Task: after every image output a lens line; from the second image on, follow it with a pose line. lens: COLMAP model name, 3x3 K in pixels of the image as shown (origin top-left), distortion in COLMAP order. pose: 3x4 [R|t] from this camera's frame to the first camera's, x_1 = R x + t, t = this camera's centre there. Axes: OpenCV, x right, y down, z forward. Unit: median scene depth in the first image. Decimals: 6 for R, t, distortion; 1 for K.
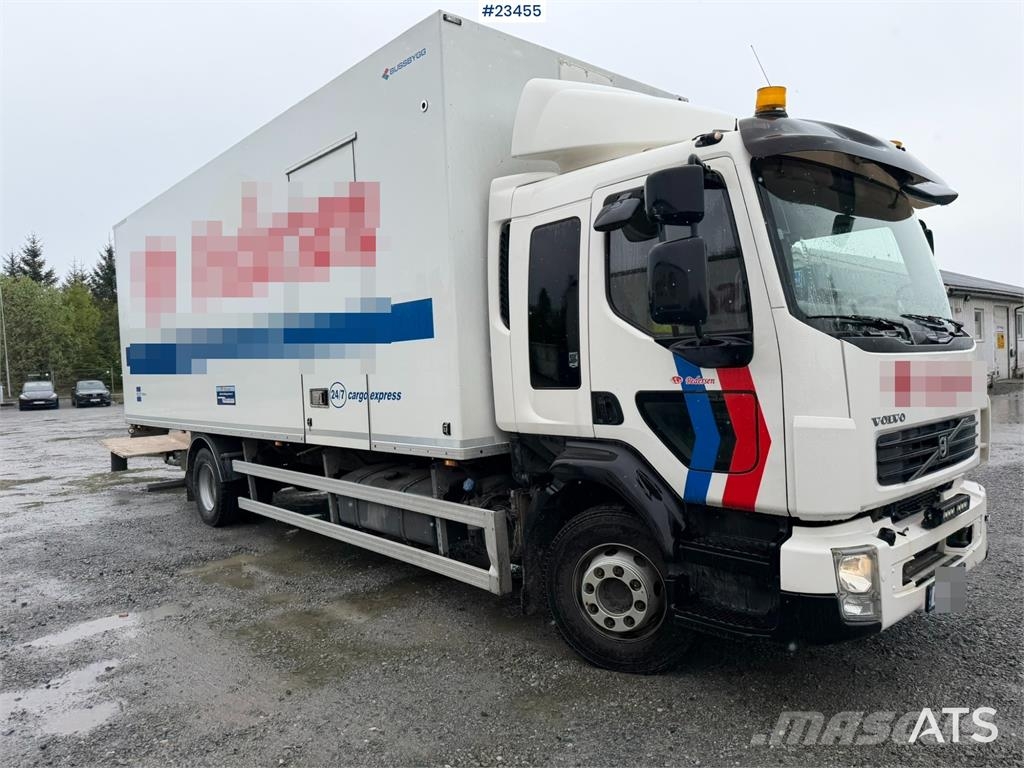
lens RADIAL K [[717.9, 0, 511.1], [0, 717.9, 384.3], [0, 0, 1]] dist [0.064454, -0.078021]
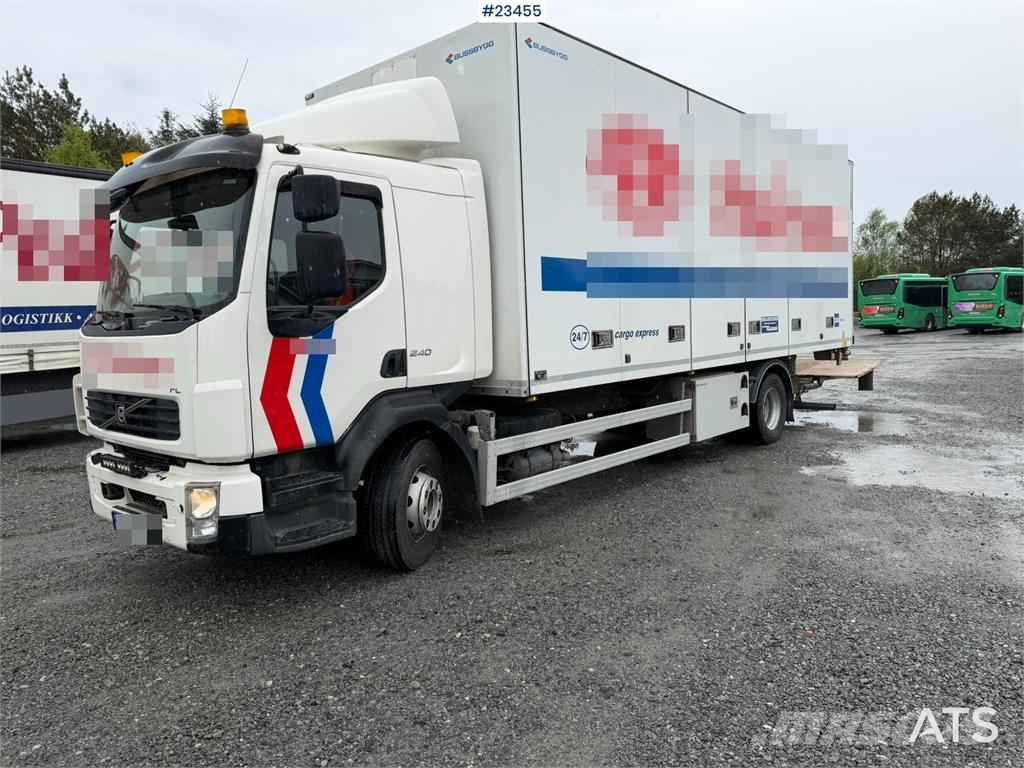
lens RADIAL K [[717.9, 0, 522.7], [0, 717.9, 380.8], [0, 0, 1]] dist [0.064454, -0.078021]
pose [[0.121321, 0.119154, -0.985436, 1.663650], [0.004504, 0.992693, 0.120586, -0.102338], [0.992603, -0.019068, 0.119898, 1.351570]]
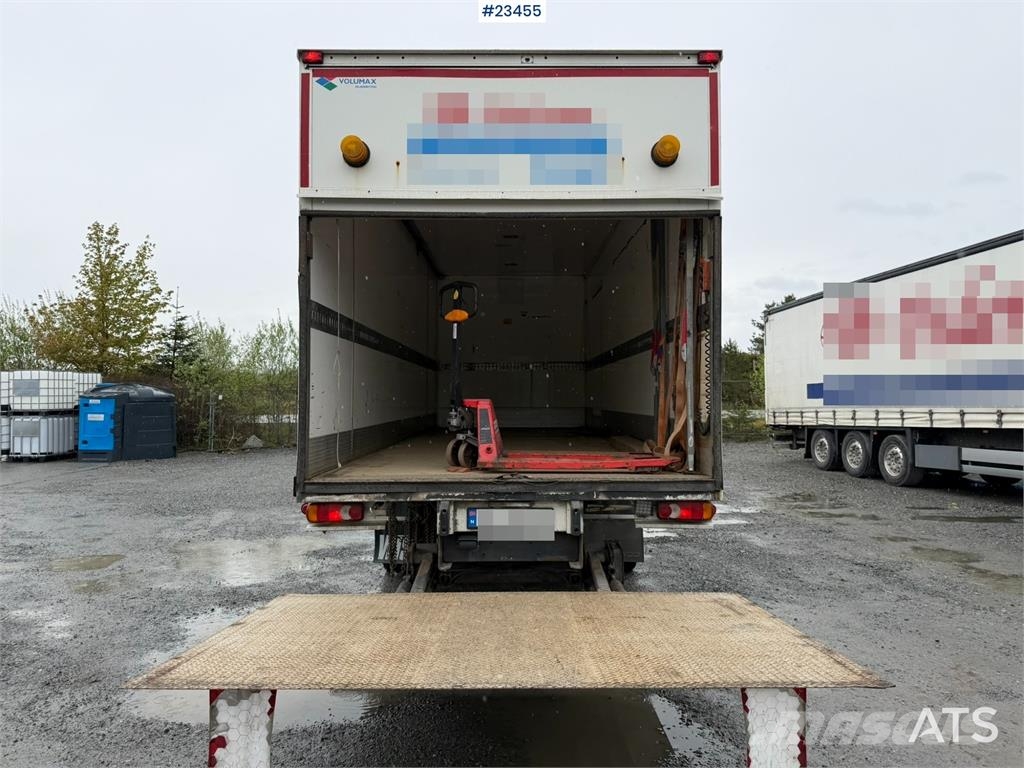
lens RADIAL K [[717.9, 0, 510.1], [0, 717.9, 369.7], [0, 0, 1]] dist [0.064454, -0.078021]
pose [[-0.750697, 0.070469, 0.656877, -1.796121], [0.052380, 0.997514, -0.047150, -0.027872], [-0.658566, -0.000988, -0.752522, 3.486771]]
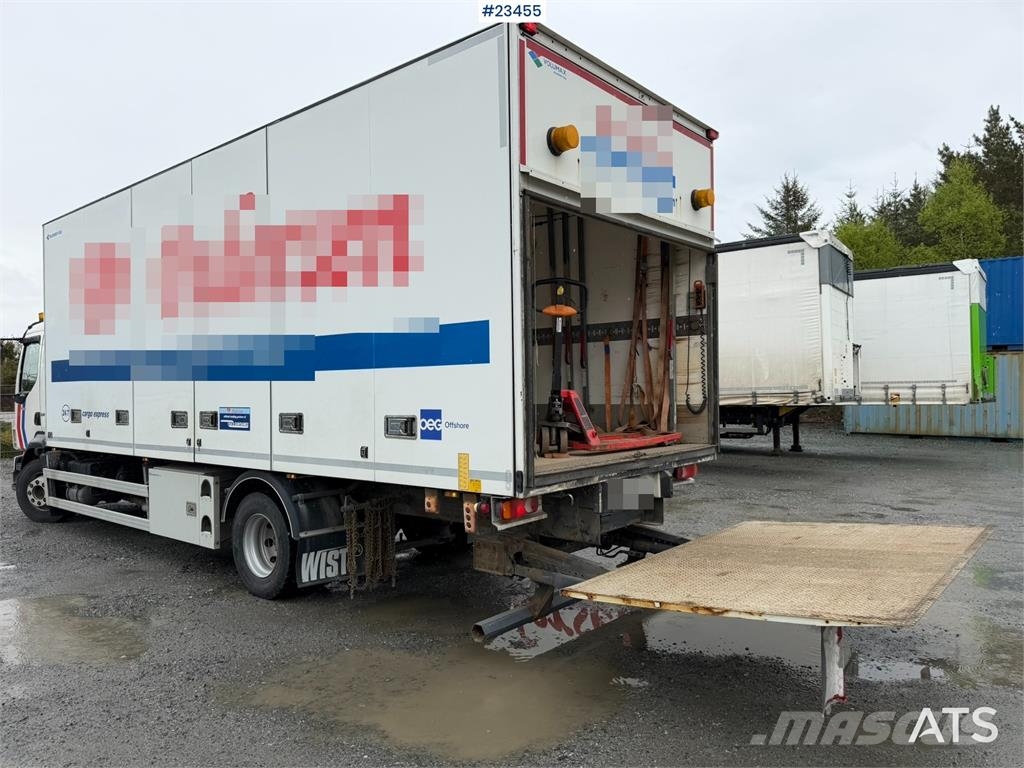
lens RADIAL K [[717.9, 0, 518.1], [0, 717.9, 383.1], [0, 0, 1]] dist [0.064454, -0.078021]
pose [[-0.987548, 0.058303, -0.146117, -0.708794], [0.054898, 0.998121, 0.027232, -0.088569], [0.147430, 0.018871, -0.988892, 3.876722]]
